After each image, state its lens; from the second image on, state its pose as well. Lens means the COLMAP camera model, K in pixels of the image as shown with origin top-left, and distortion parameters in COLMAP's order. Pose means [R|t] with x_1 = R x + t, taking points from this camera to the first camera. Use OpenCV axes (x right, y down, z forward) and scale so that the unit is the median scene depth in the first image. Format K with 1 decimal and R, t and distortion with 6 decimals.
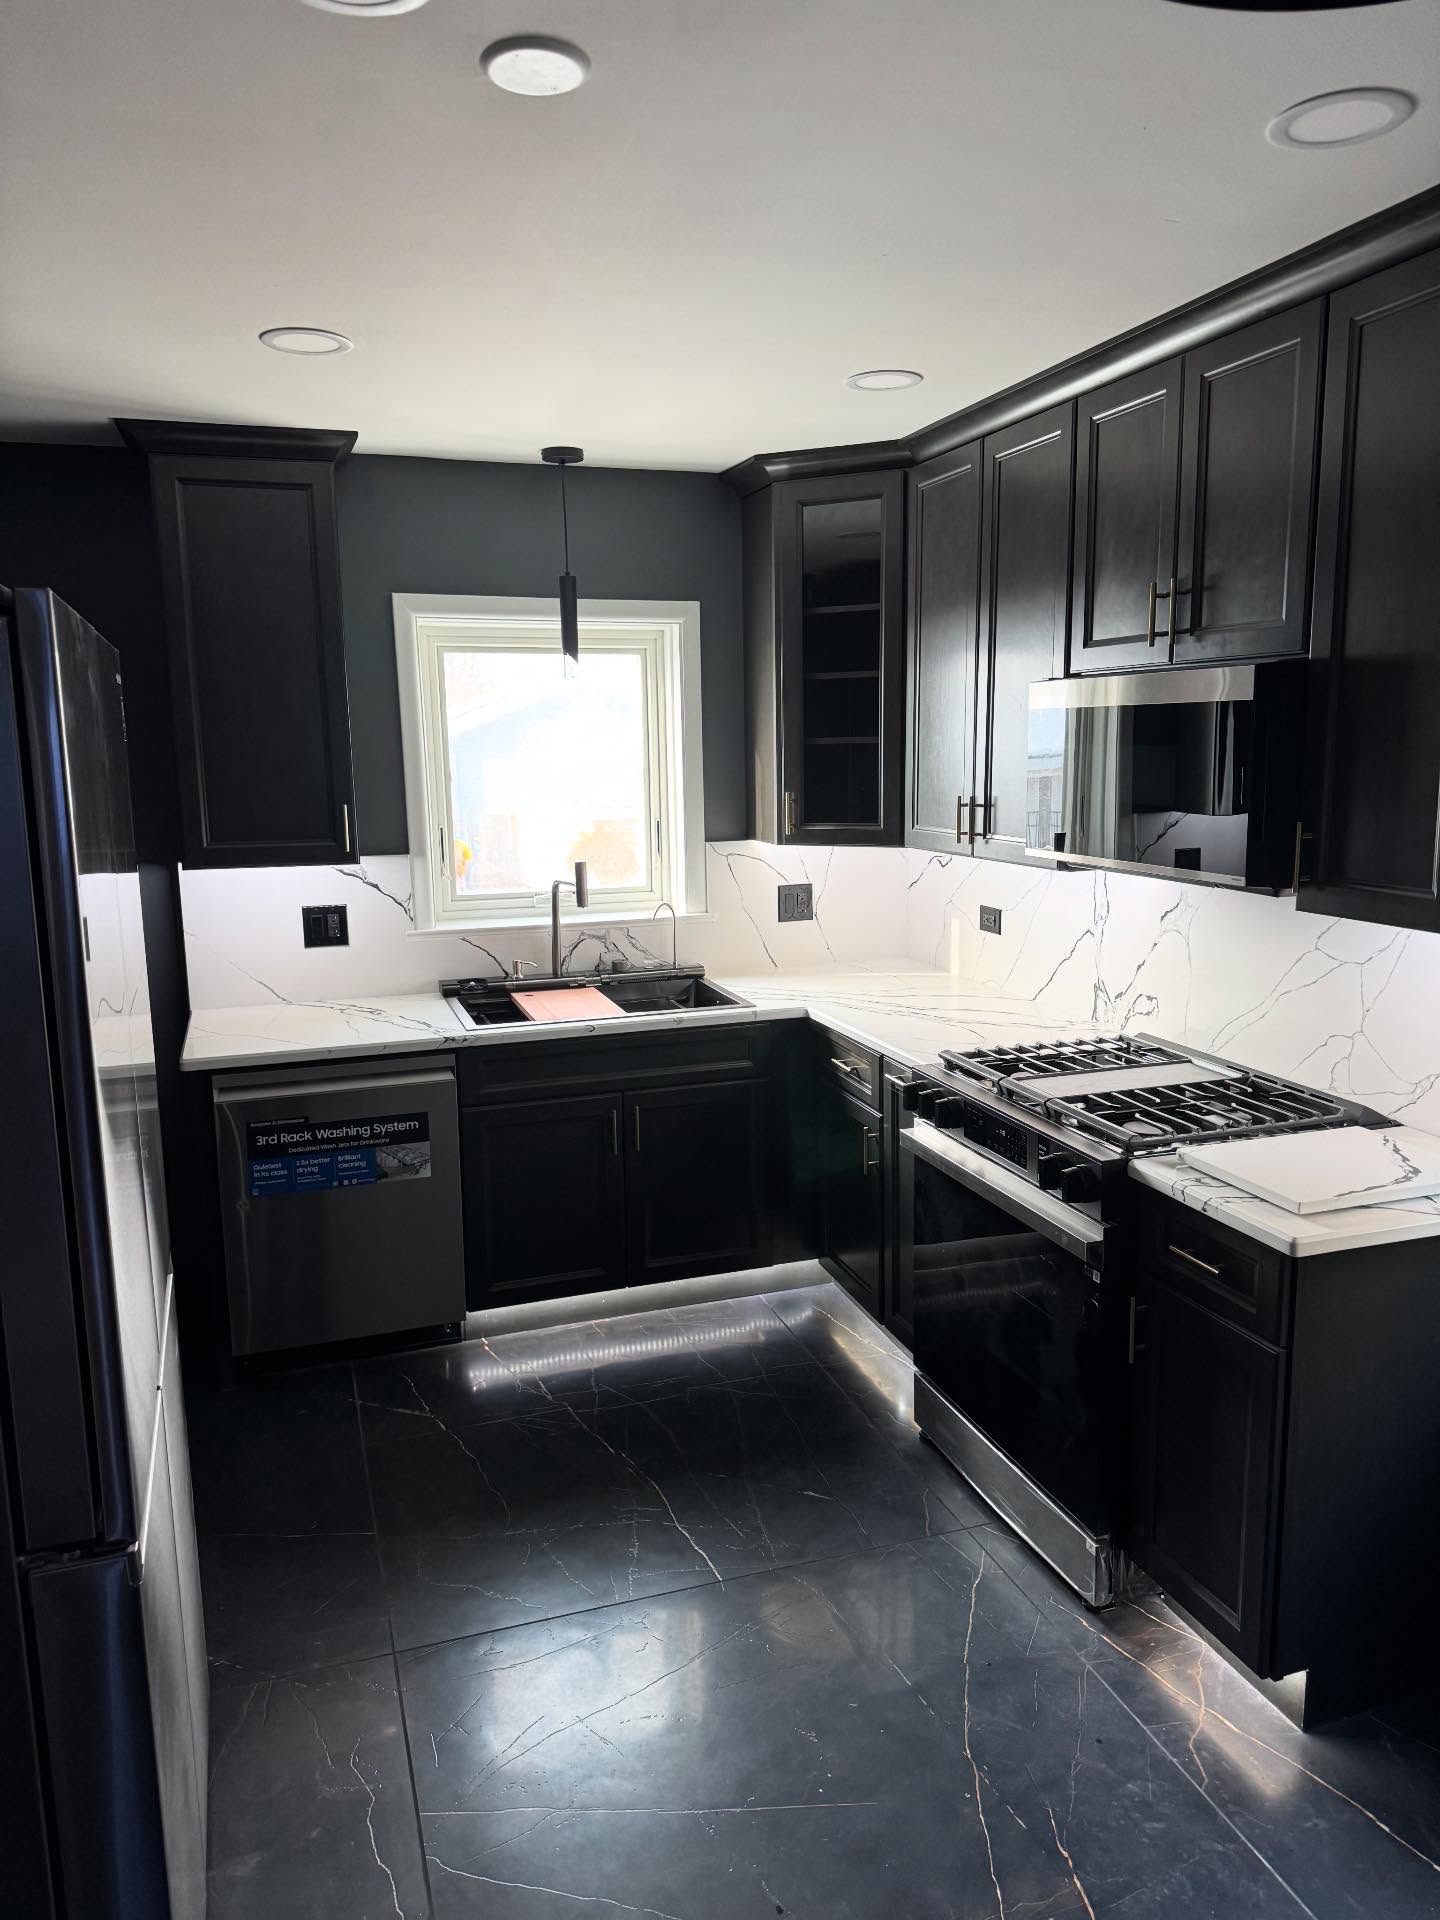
lens RADIAL K [[1340.3, 0, 717.1], [0, 1340.3, 958.7], [0, 0, 1]] dist [0.045088, 0.000690]
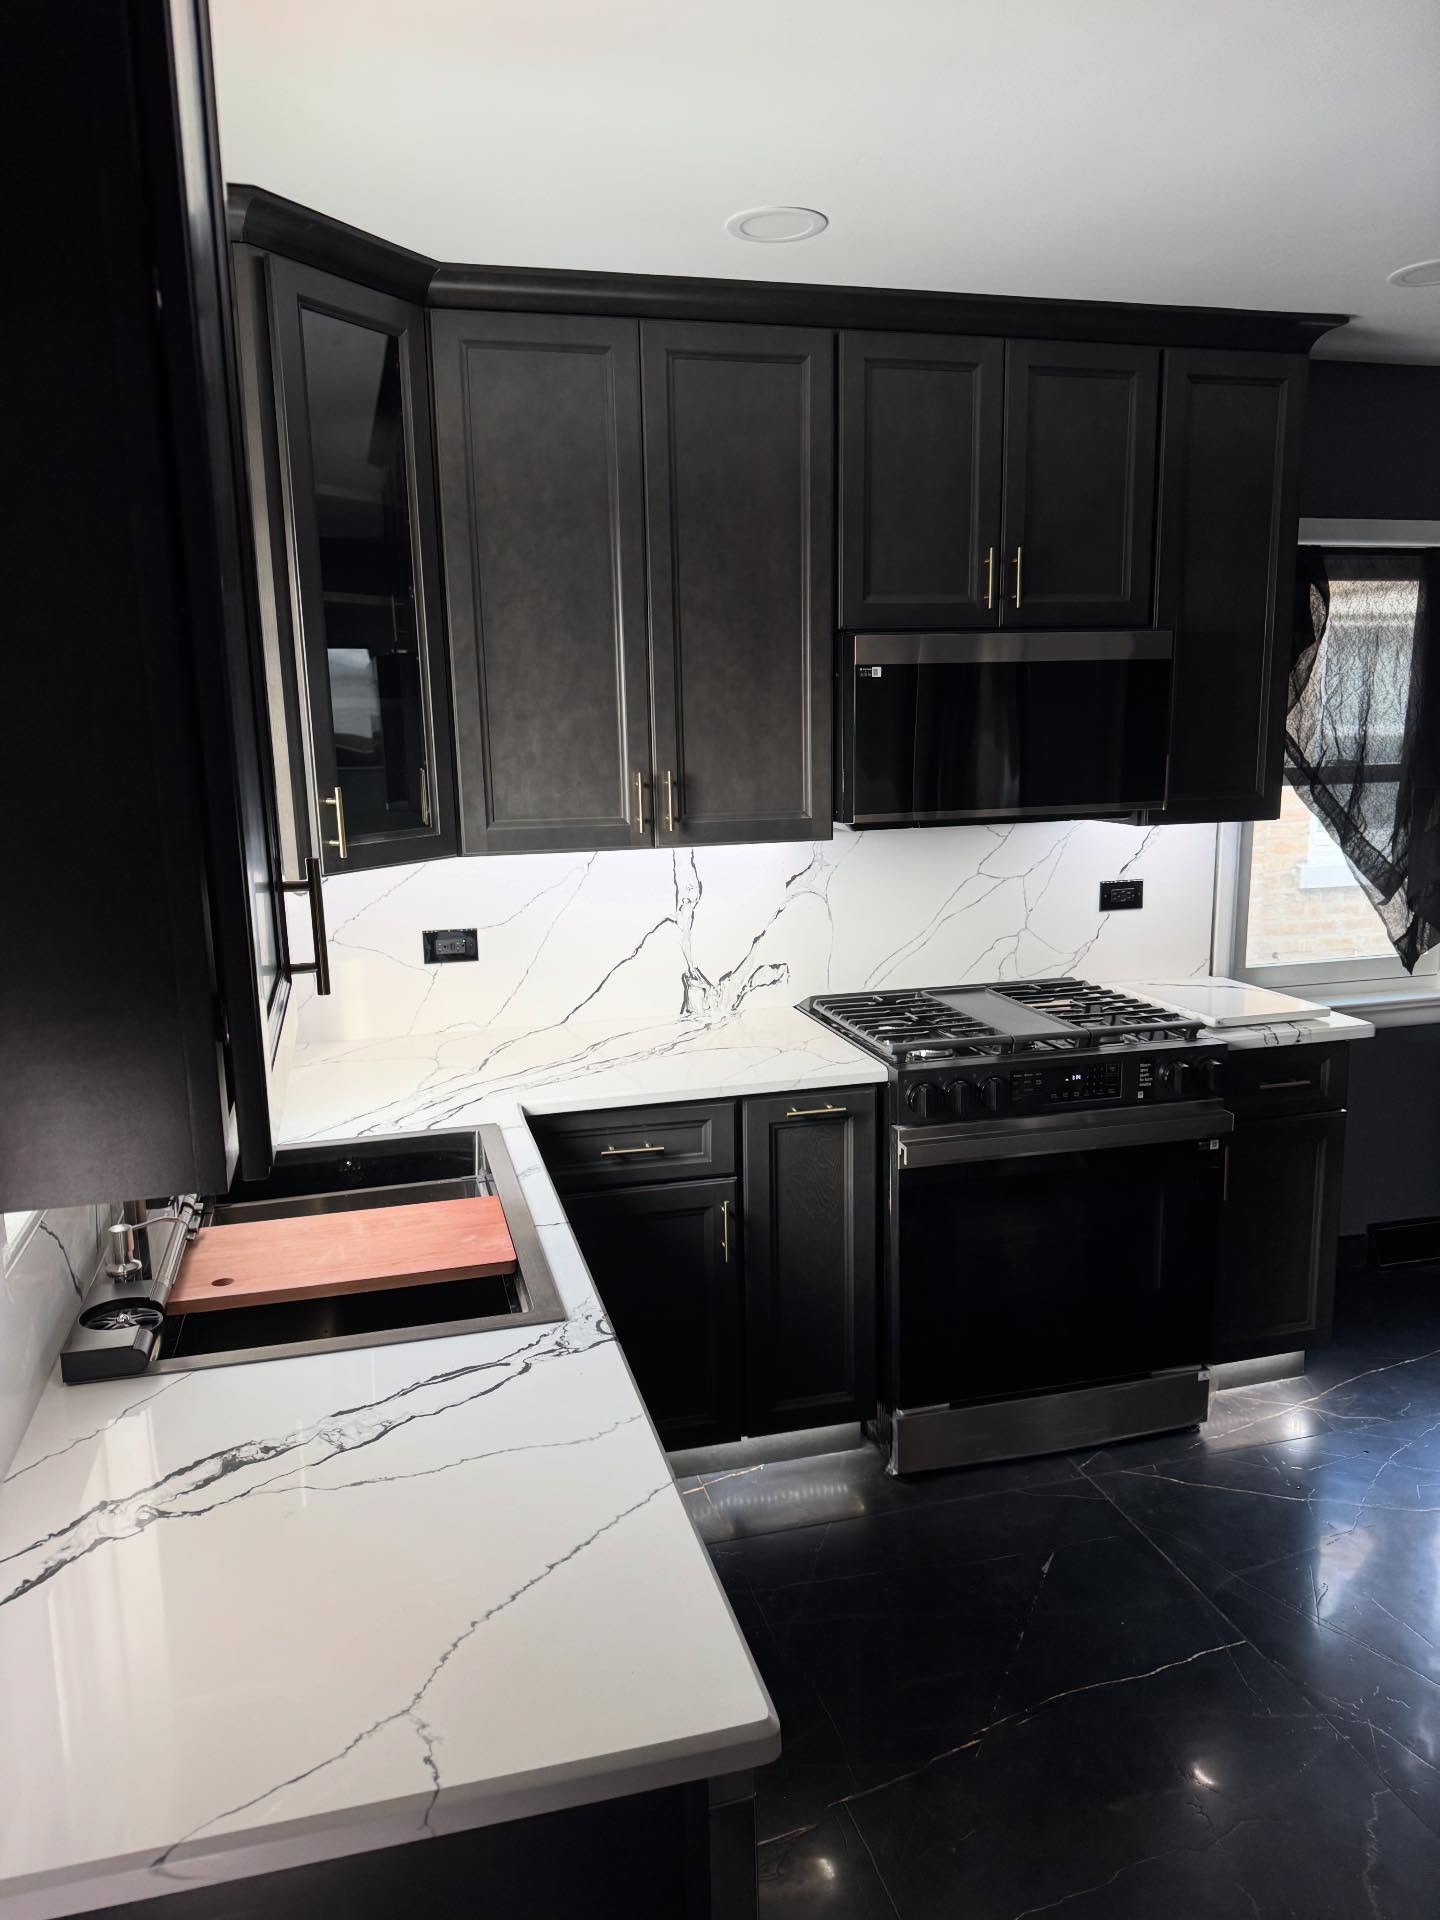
lens RADIAL K [[1340.3, 0, 718.5], [0, 1340.3, 965.9], [0, 0, 1]] dist [0.045088, 0.000690]
pose [[0.062612, -0.171751, 0.983149, -0.627375], [0.179474, 0.970961, 0.158192, -0.129455], [-0.981768, 0.166545, 0.091619, 0.907203]]
